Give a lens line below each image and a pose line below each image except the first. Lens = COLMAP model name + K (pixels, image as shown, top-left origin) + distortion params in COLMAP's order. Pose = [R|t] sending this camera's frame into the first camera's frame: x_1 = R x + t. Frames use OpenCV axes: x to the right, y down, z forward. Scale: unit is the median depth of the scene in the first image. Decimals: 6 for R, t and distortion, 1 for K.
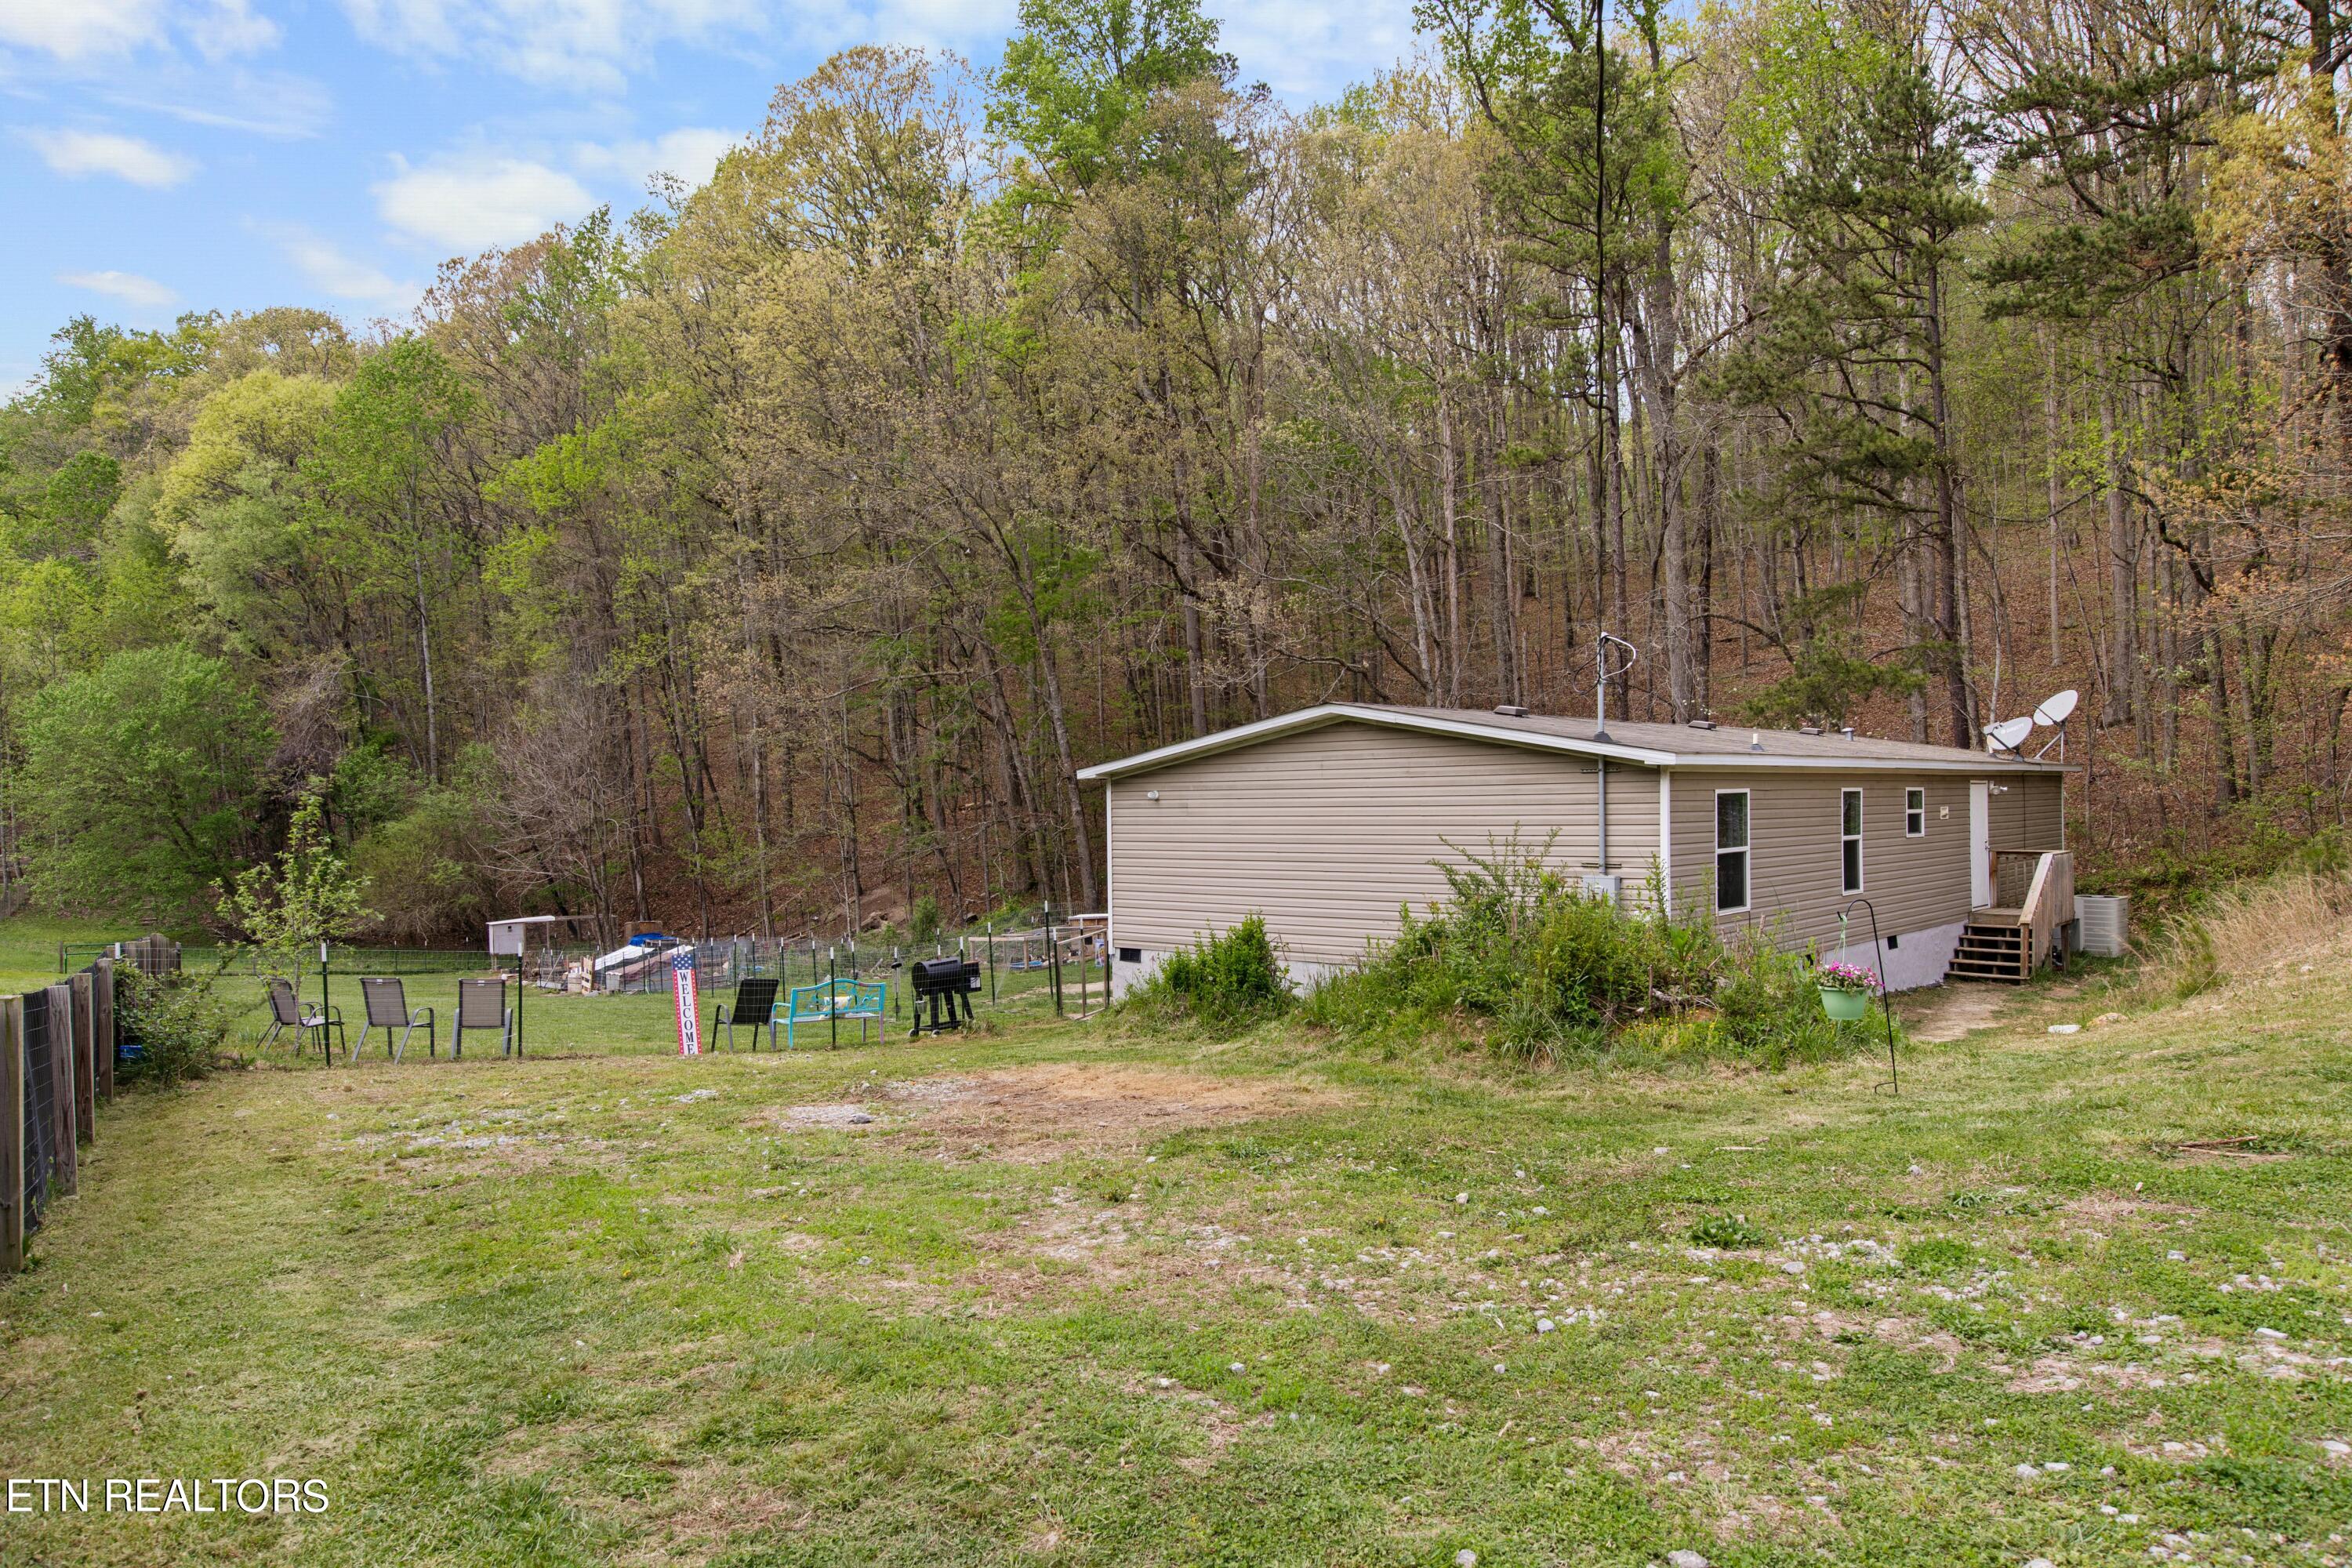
lens RADIAL K [[1523.1, 0, 1167.5], [0, 1523.1, 780.3], [0, 0, 1]] dist [0.007889, -0.000577]
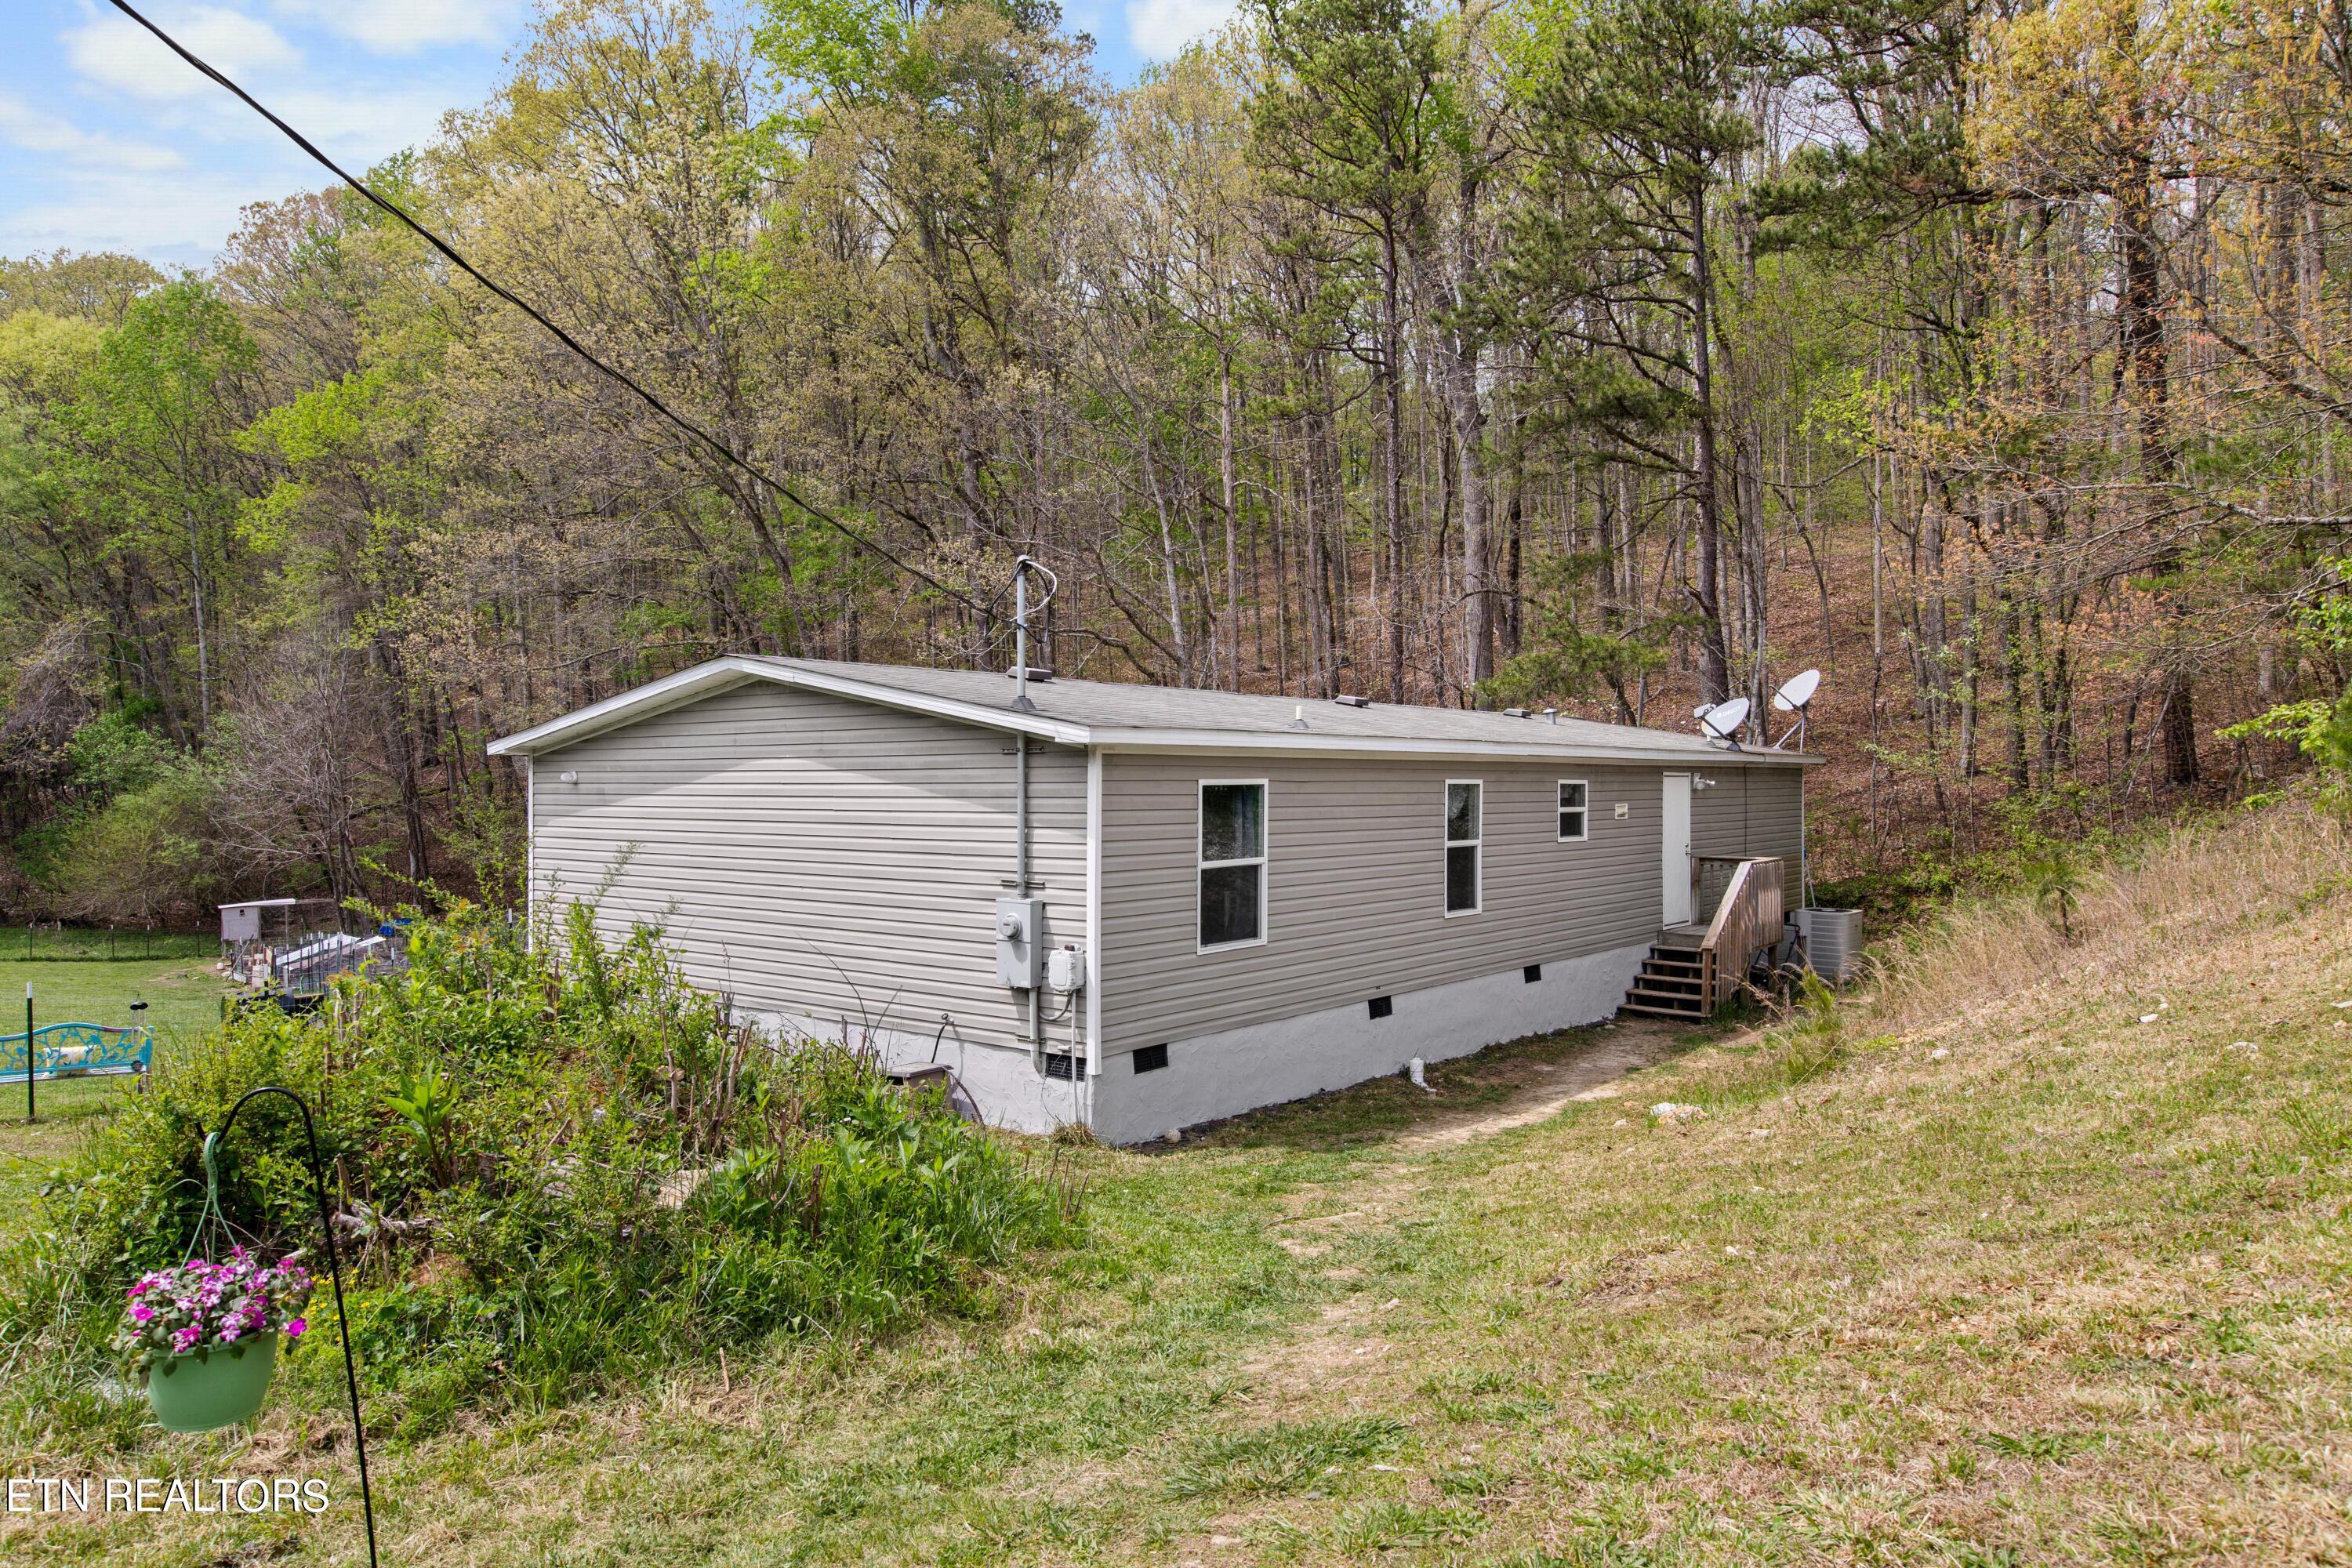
lens RADIAL K [[1468.5, 0, 1165.8], [0, 1468.5, 773.9], [0, 0, 1]] dist [0.007242, 0.000296]
pose [[0.998899, 0.012814, 0.045136, 0.210715], [-0.013144, 0.999889, 0.007038, -0.000955], [-0.045040, -0.007623, 0.998956, 0.206197]]
